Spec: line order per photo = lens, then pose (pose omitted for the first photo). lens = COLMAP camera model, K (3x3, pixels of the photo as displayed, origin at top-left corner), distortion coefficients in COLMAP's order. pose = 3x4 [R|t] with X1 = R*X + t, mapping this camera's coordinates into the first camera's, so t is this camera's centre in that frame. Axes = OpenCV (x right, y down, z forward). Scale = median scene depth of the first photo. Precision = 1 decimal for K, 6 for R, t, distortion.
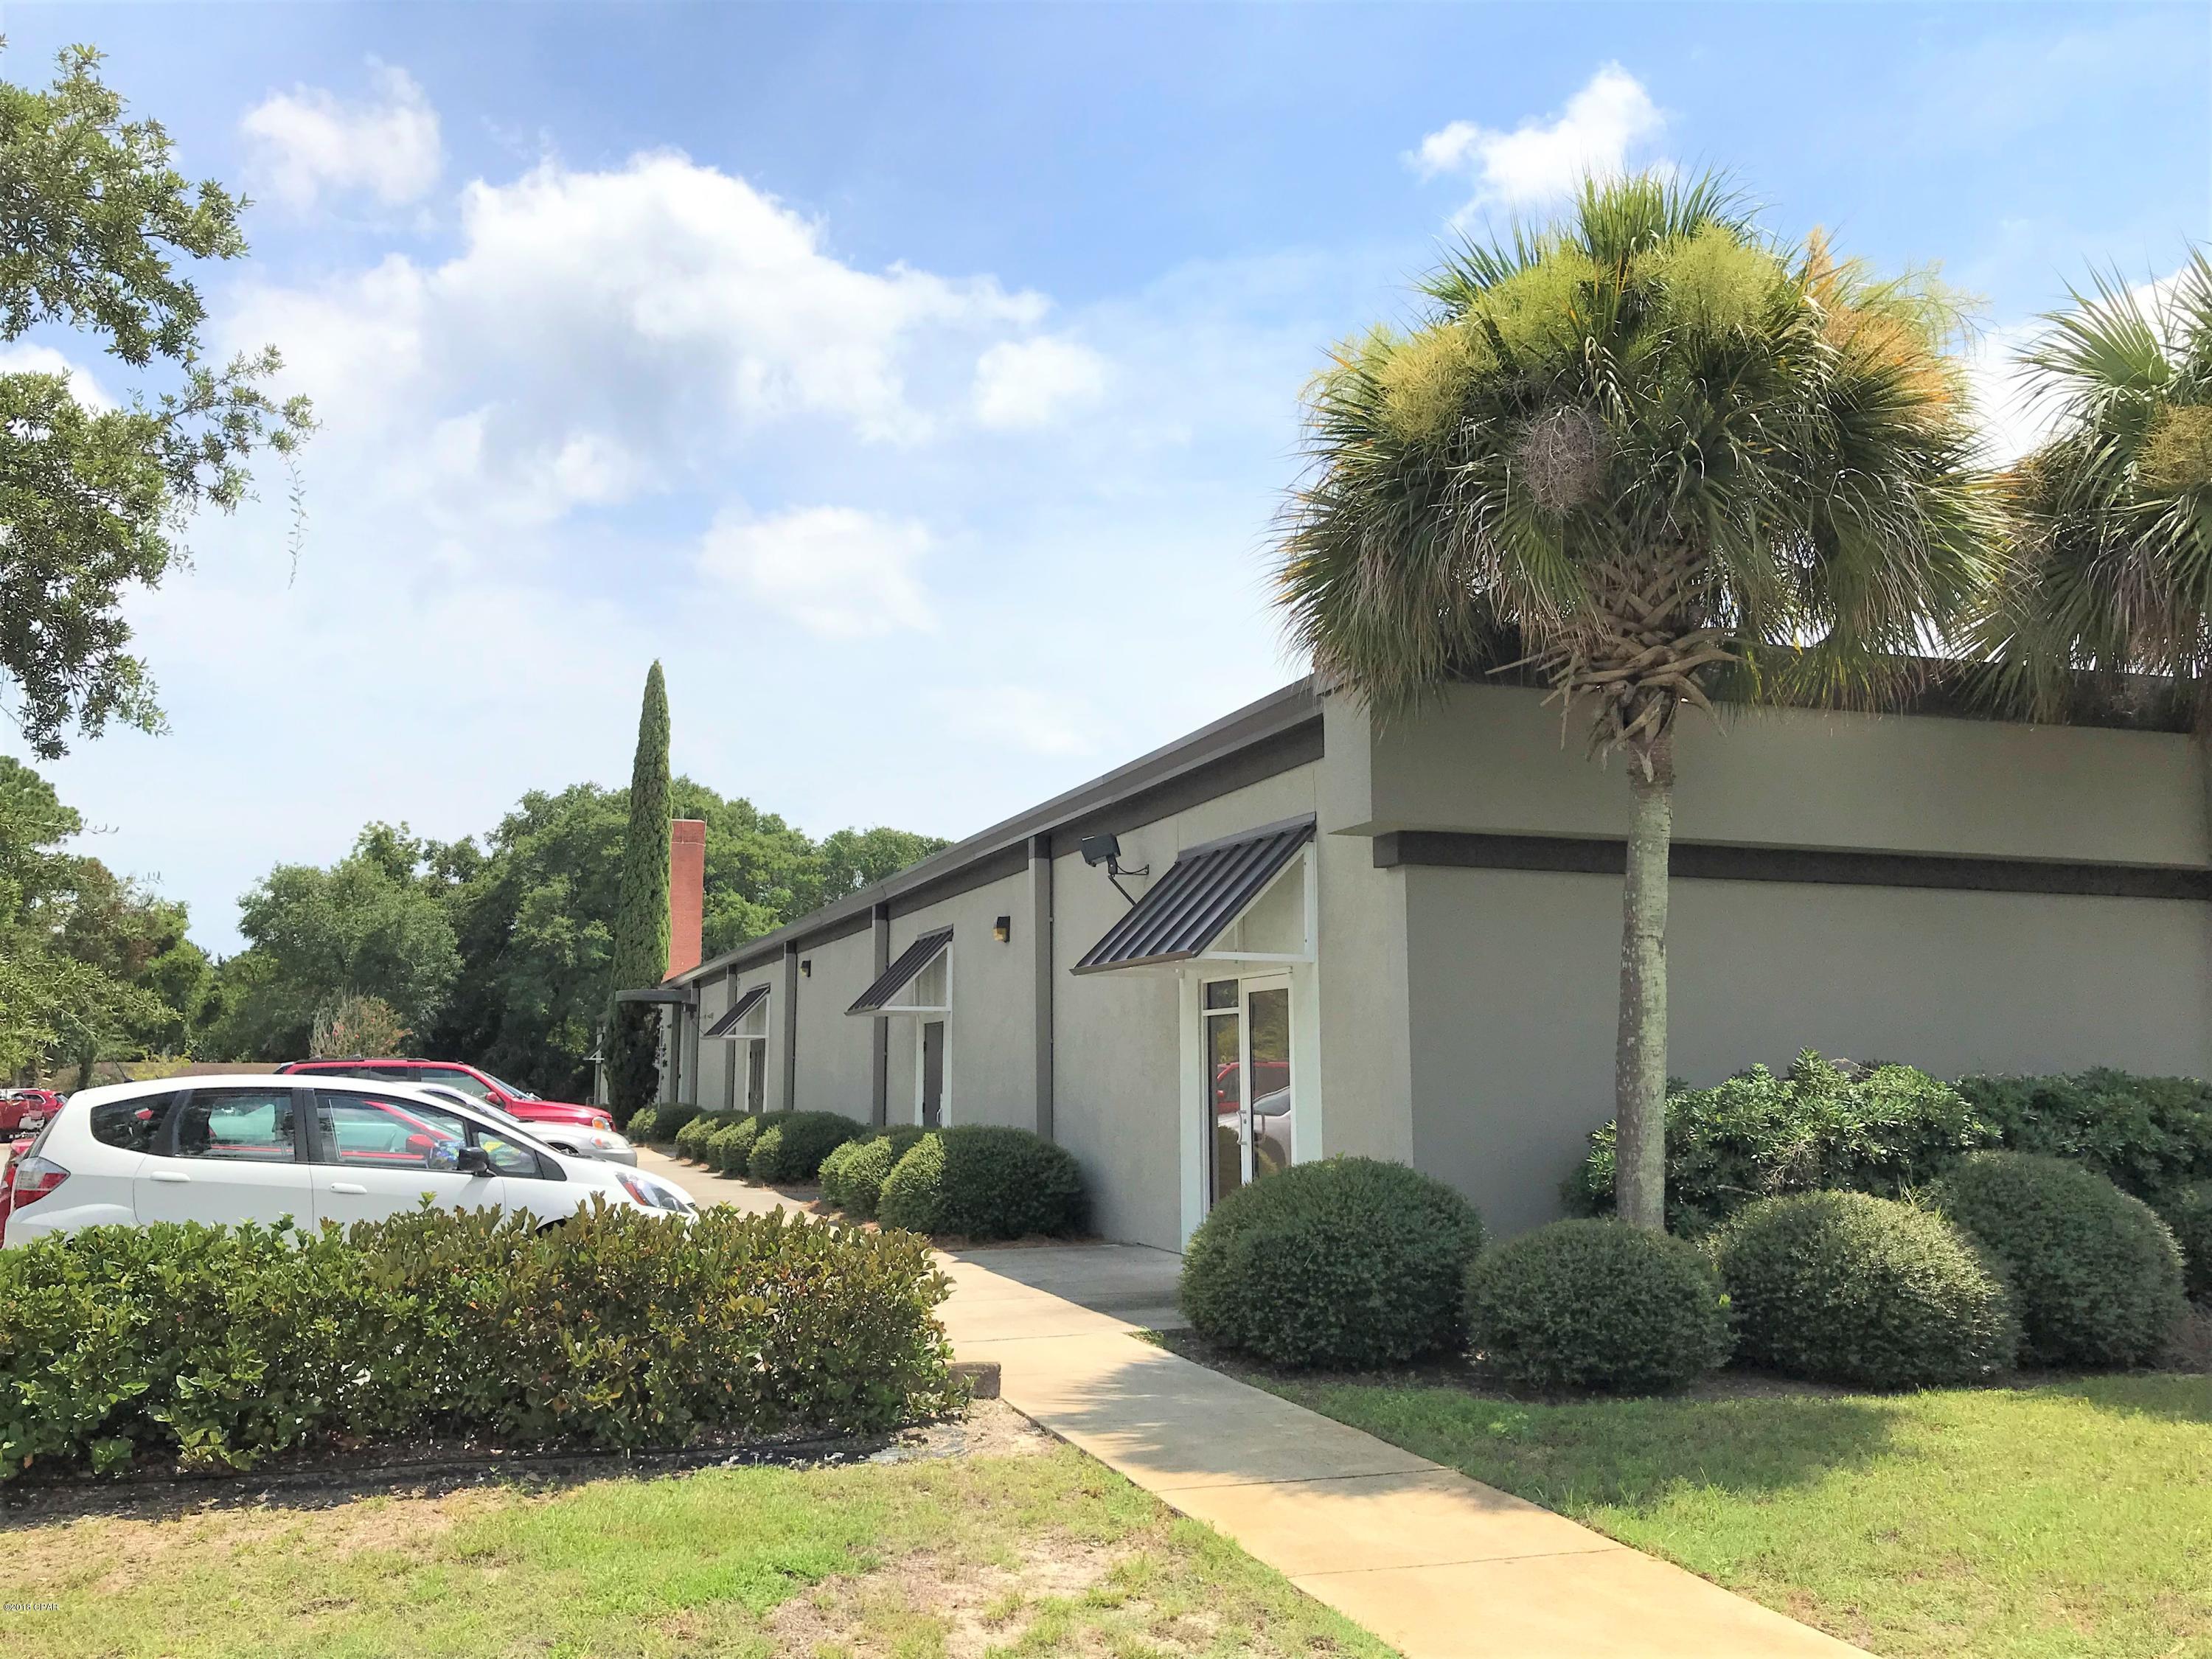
lens RADIAL K [[1857.2, 0, 1115.1], [0, 1857.2, 813.6], [0, 0, 1]] dist [0.015225, 0.005504]
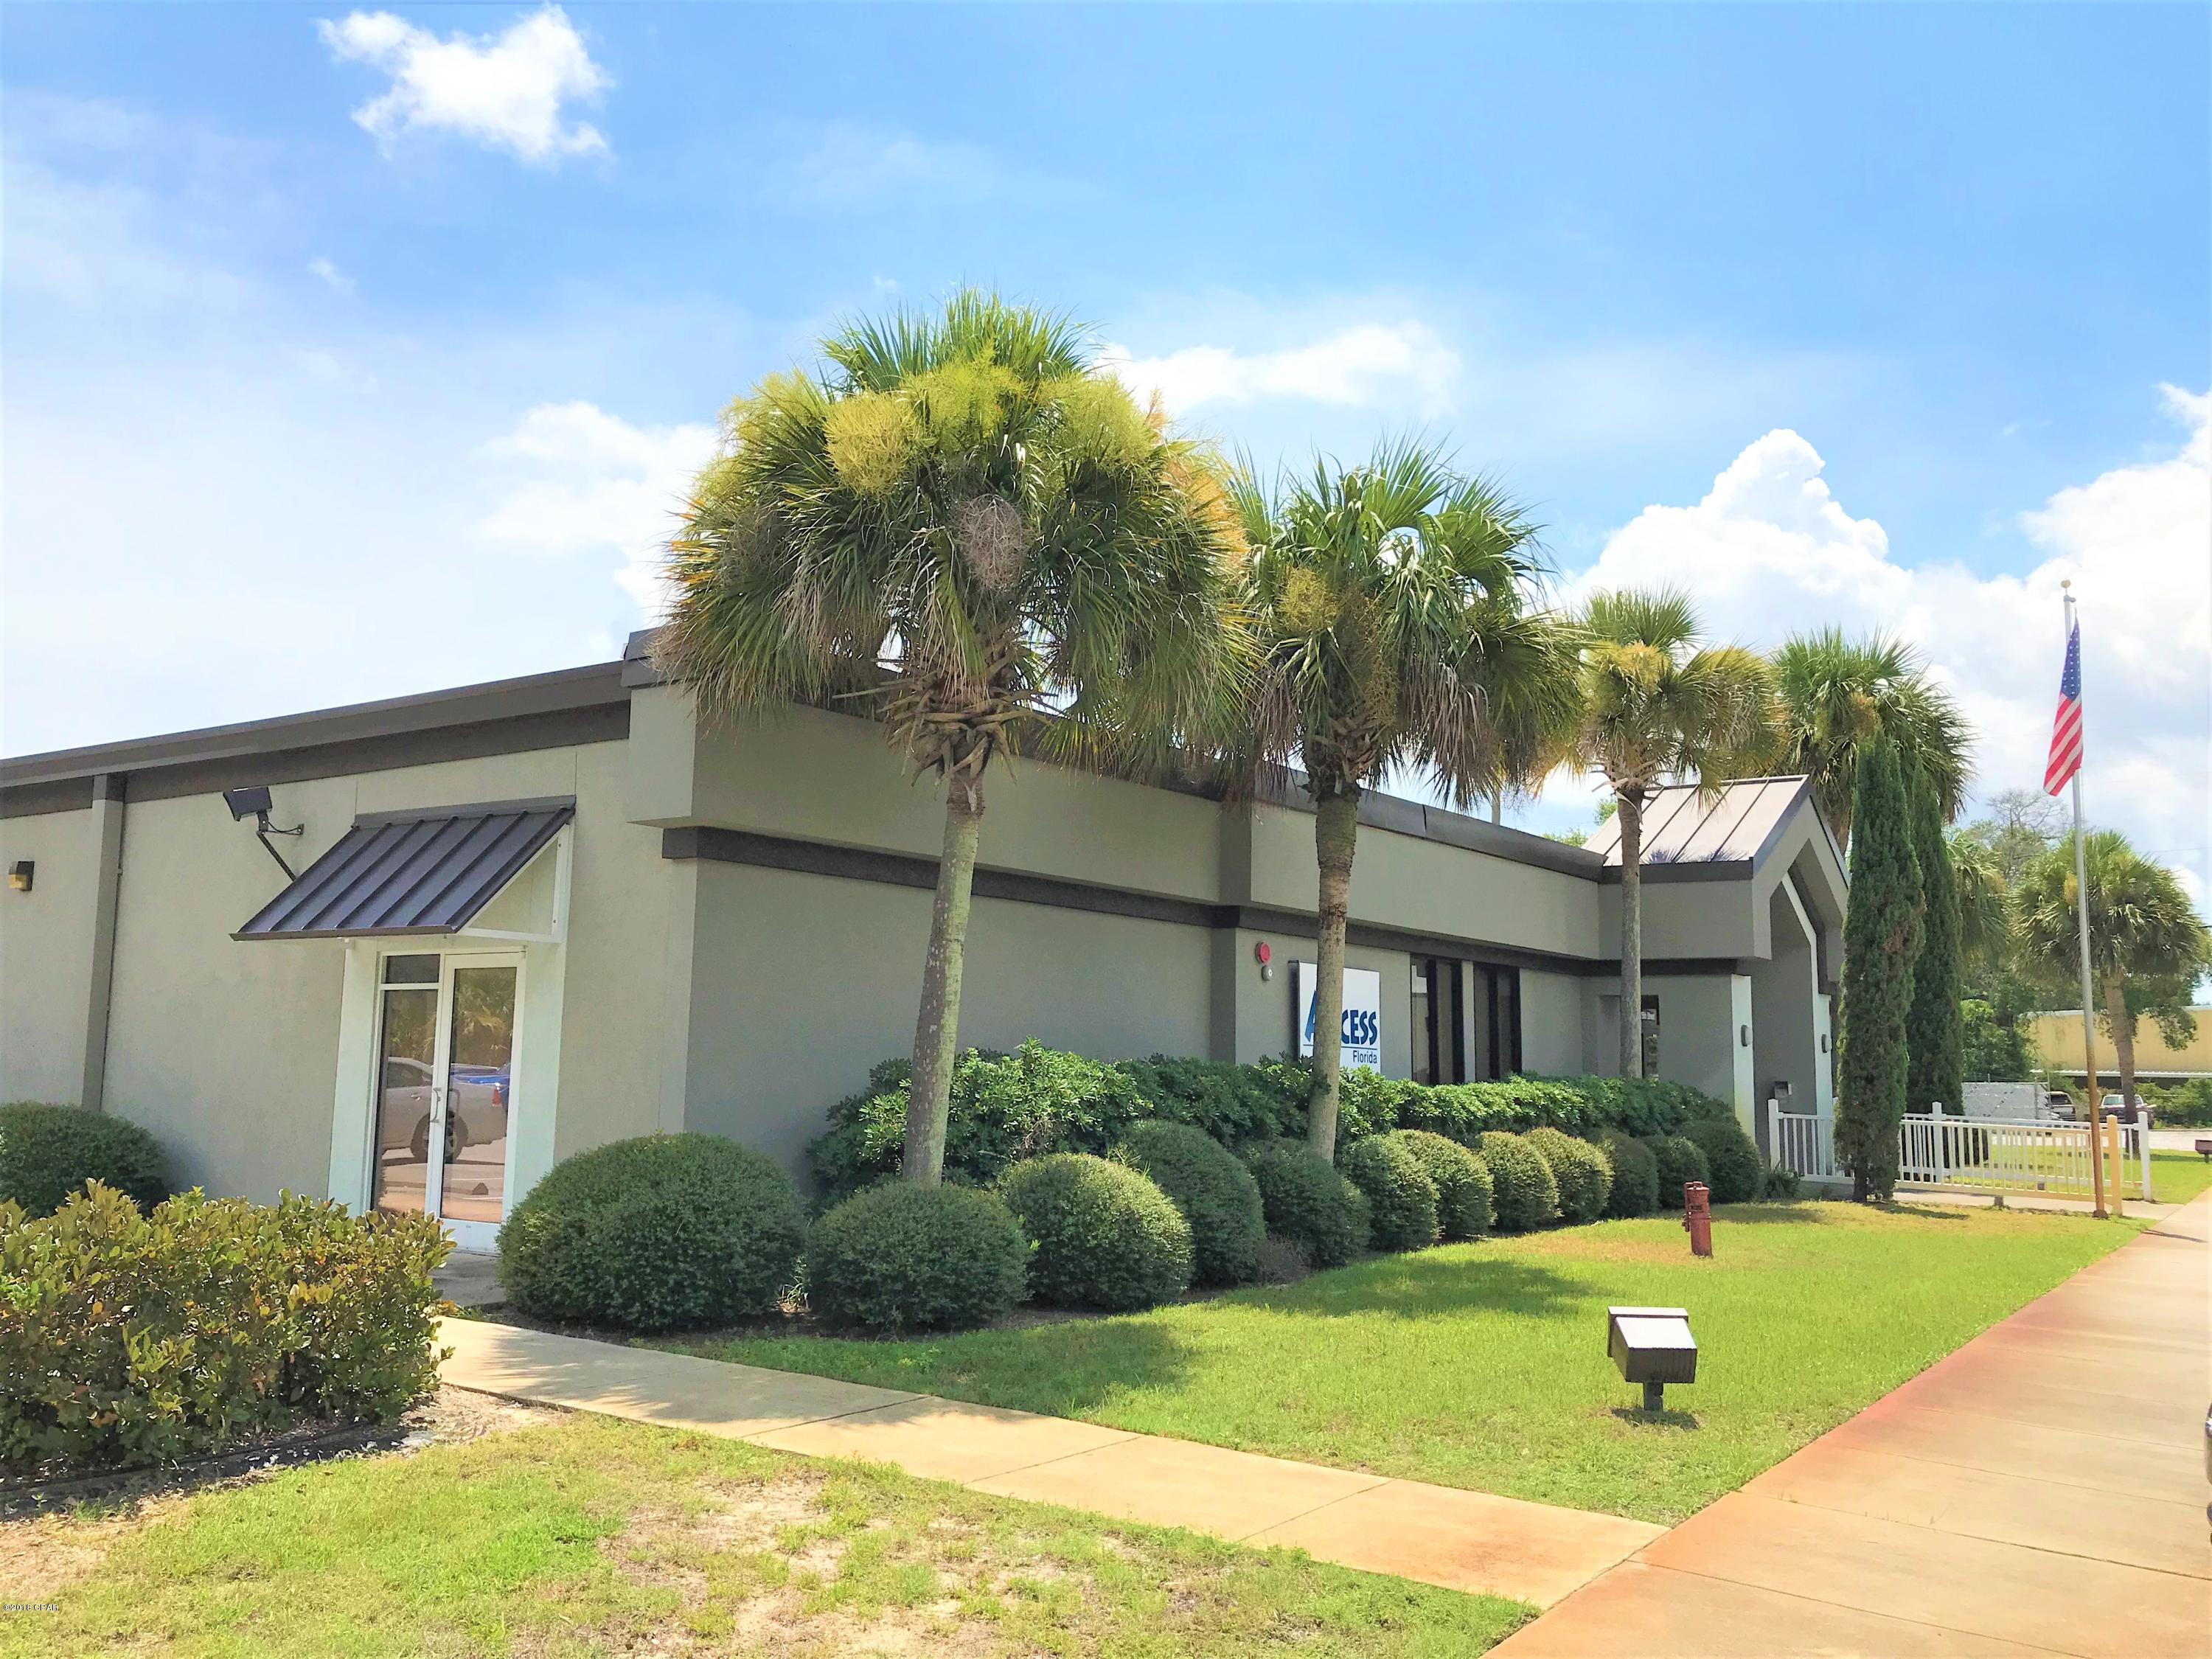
lens RADIAL K [[1857.2, 0, 1115.1], [0, 1857.2, 813.6], [0, 0, 1]] dist [0.015225, 0.005504]
pose [[0.796899, 0.091793, 0.597099, -0.343293], [-0.100461, 0.994762, -0.018850, -0.002570], [-0.595702, -0.044964, 0.801946, 0.002509]]
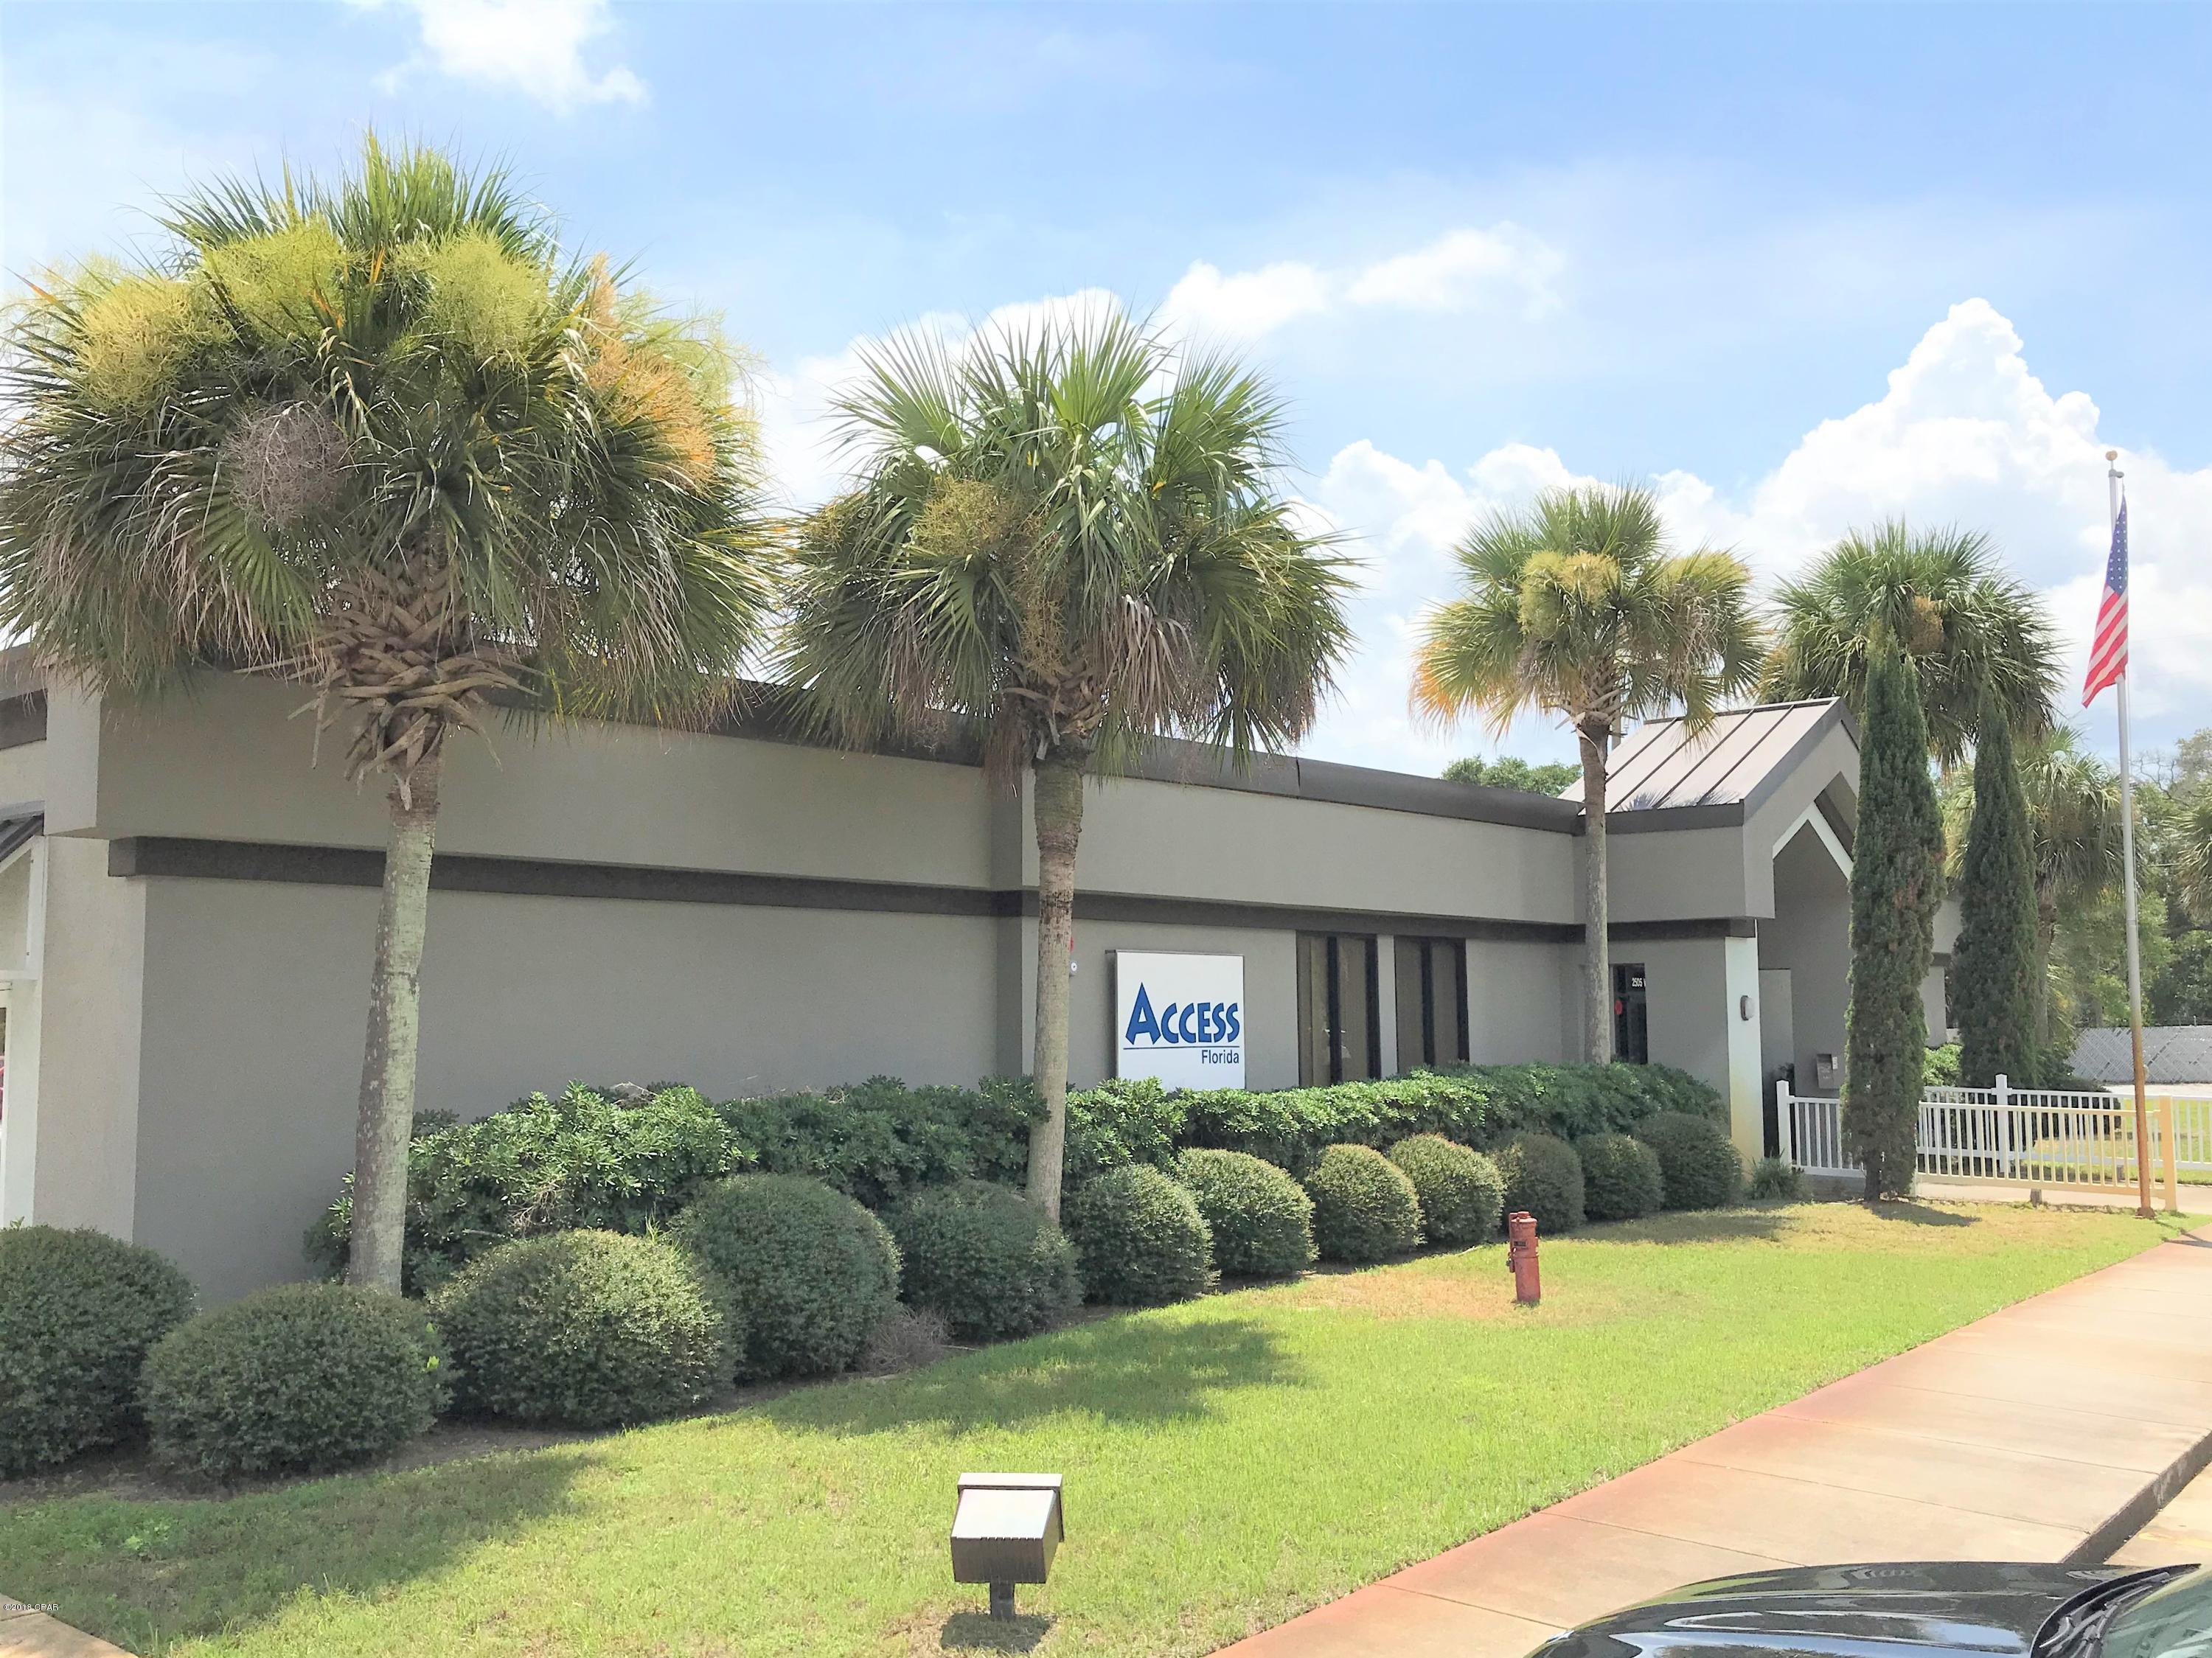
lens RADIAL K [[1936.5, 0, 1210.3], [0, 1936.5, 863.2], [0, 0, 1]] dist [0.051907, -0.095620]
pose [[0.841098, 0.029585, 0.540073, 0.100224], [-0.063283, 0.997028, 0.043940, -0.059928], [-0.537168, -0.071135, 0.840471, -0.043688]]
